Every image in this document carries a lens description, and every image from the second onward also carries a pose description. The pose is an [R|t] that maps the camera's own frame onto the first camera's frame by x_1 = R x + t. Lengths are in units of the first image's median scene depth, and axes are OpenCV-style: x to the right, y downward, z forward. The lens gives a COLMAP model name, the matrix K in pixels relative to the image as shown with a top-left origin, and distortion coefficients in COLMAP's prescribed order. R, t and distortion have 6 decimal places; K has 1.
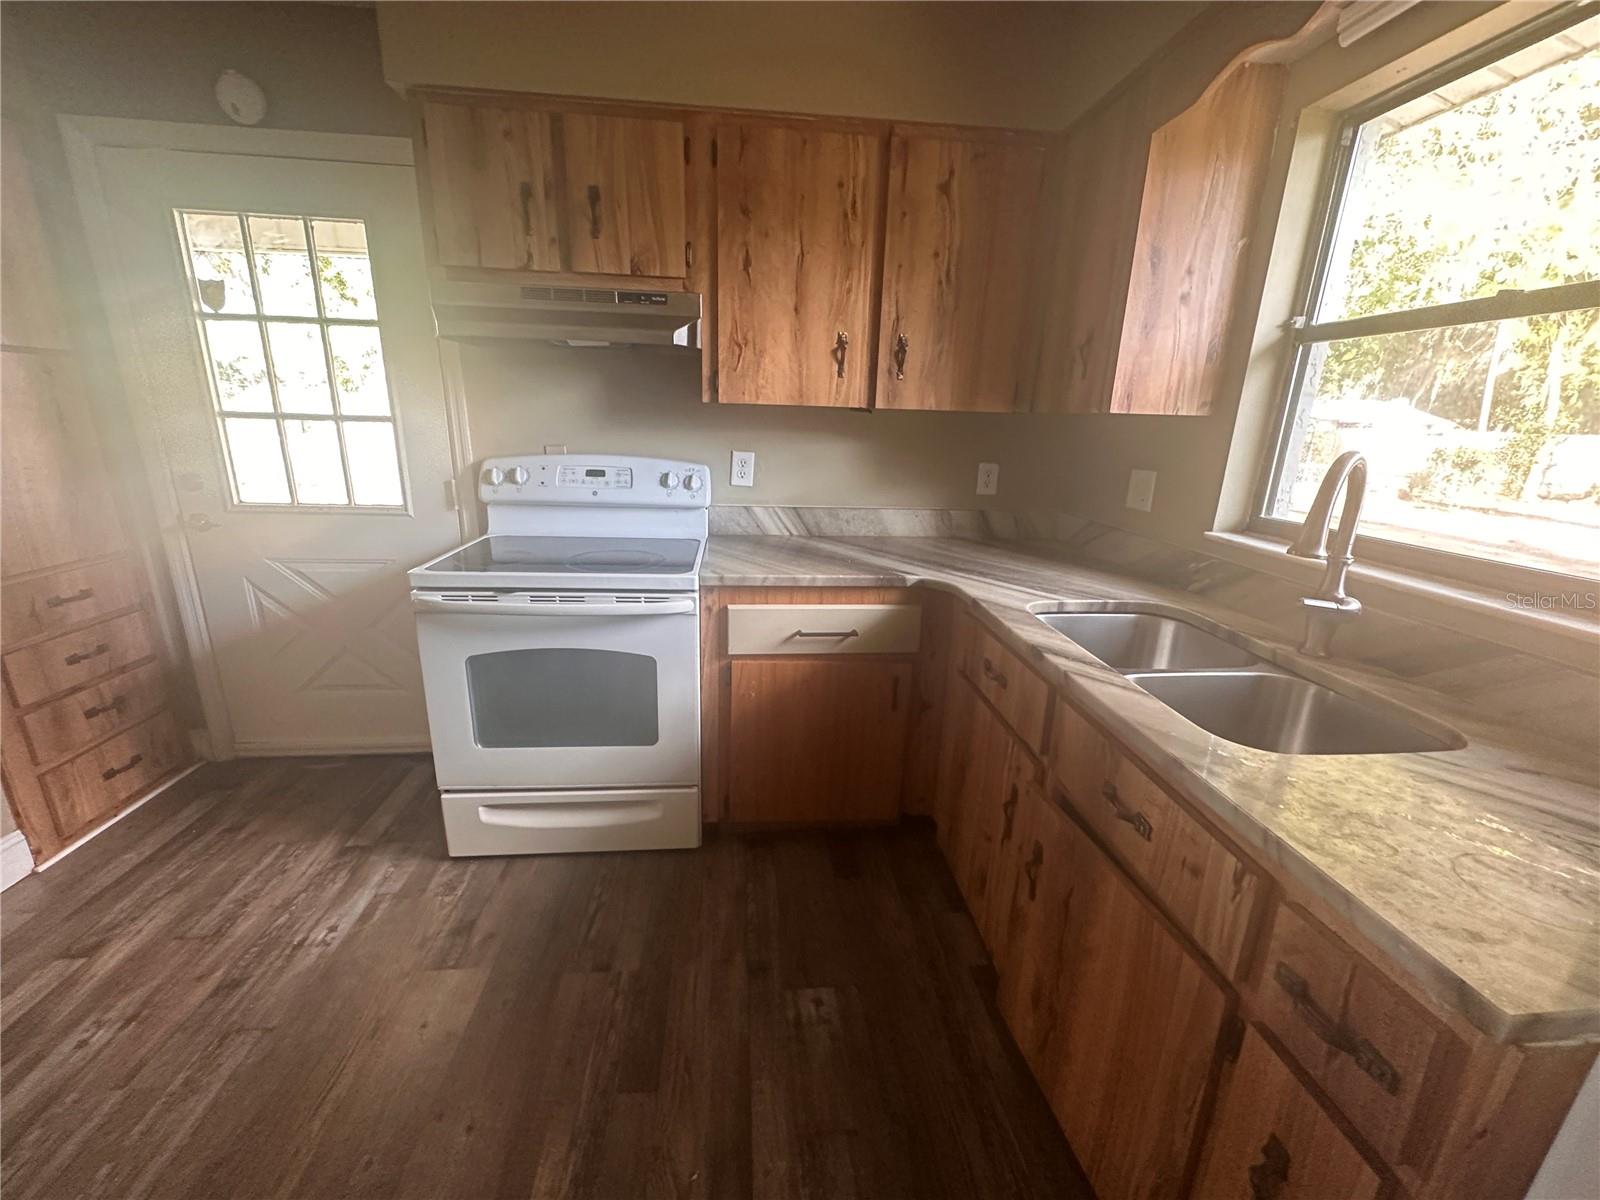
lens RADIAL K [[645.8, 0, 800.0], [0, 645.8, 600.0], [0, 0, 1]] dist [0.000375, 0.000041]
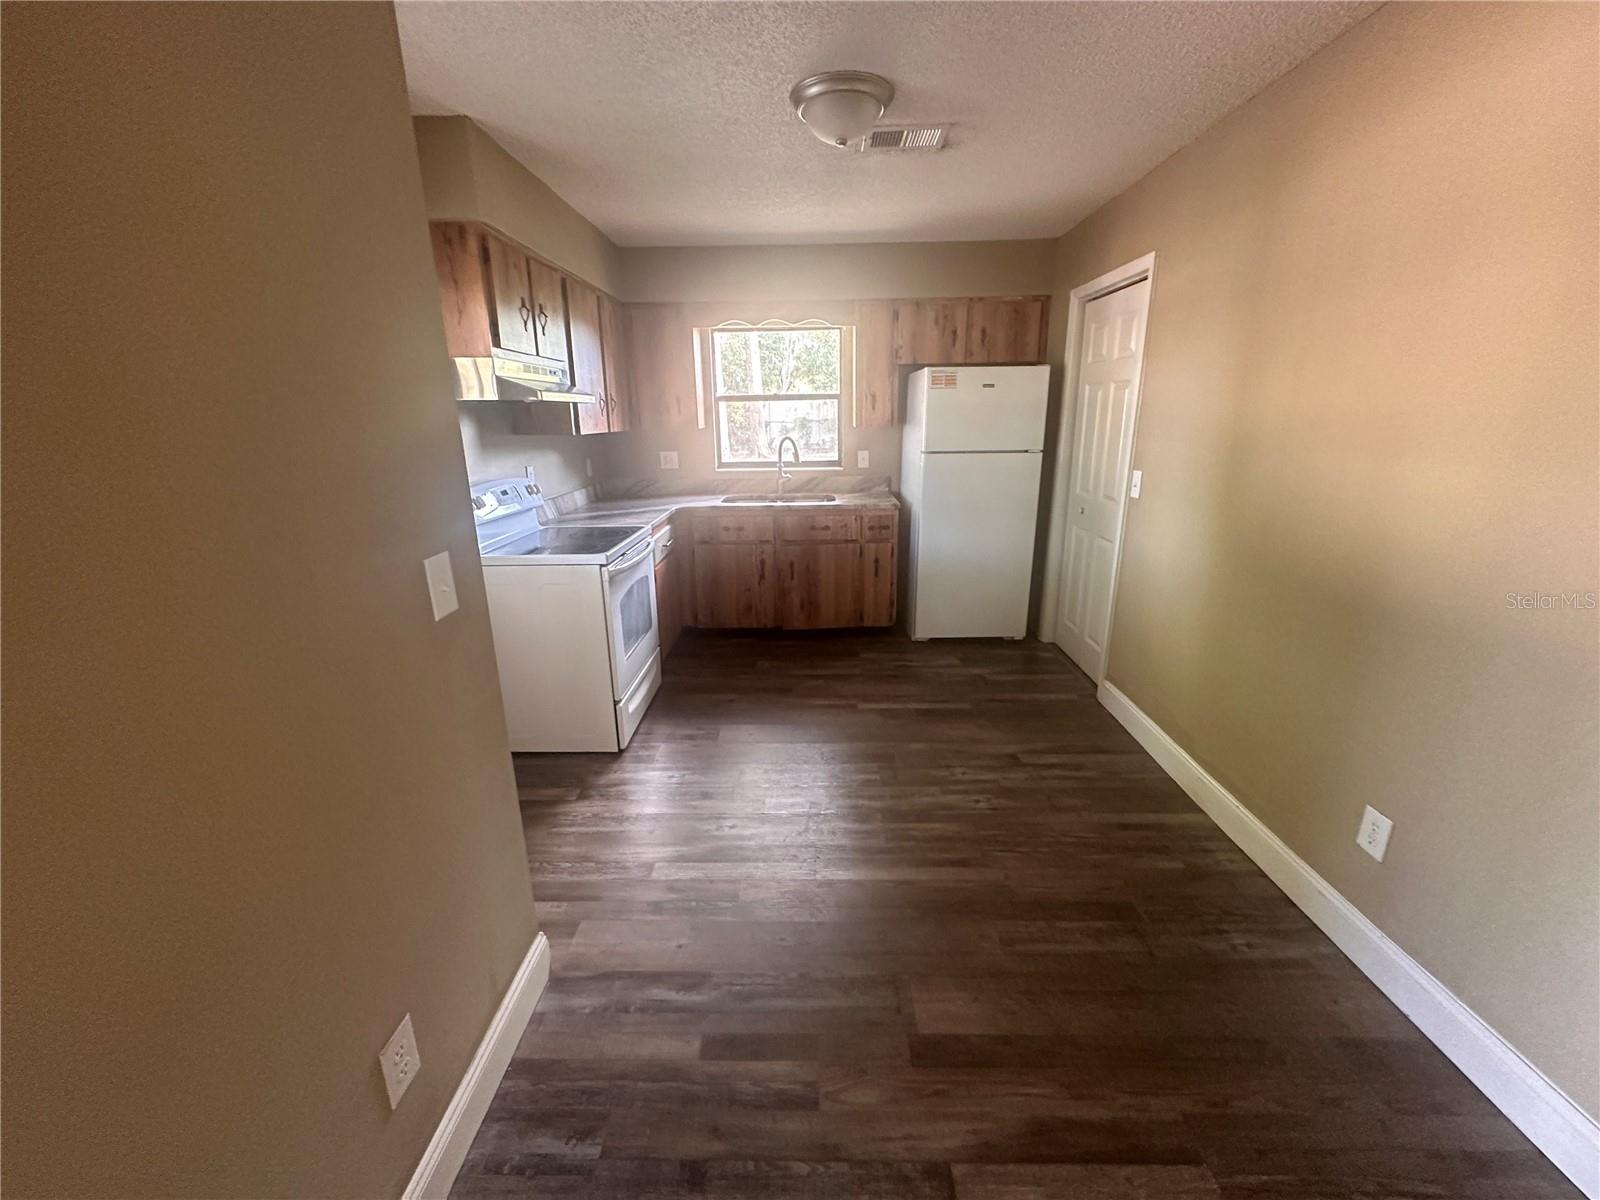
lens RADIAL K [[645.8, 0, 800.0], [0, 645.8, 600.0], [0, 0, 1]] dist [0.000375, 0.000041]
pose [[0.099383, -0.302369, 0.947996, -2.189914], [0.292523, 0.919492, 0.262610, -0.227216], [-0.951080, 0.251212, 0.179832, 0.322126]]
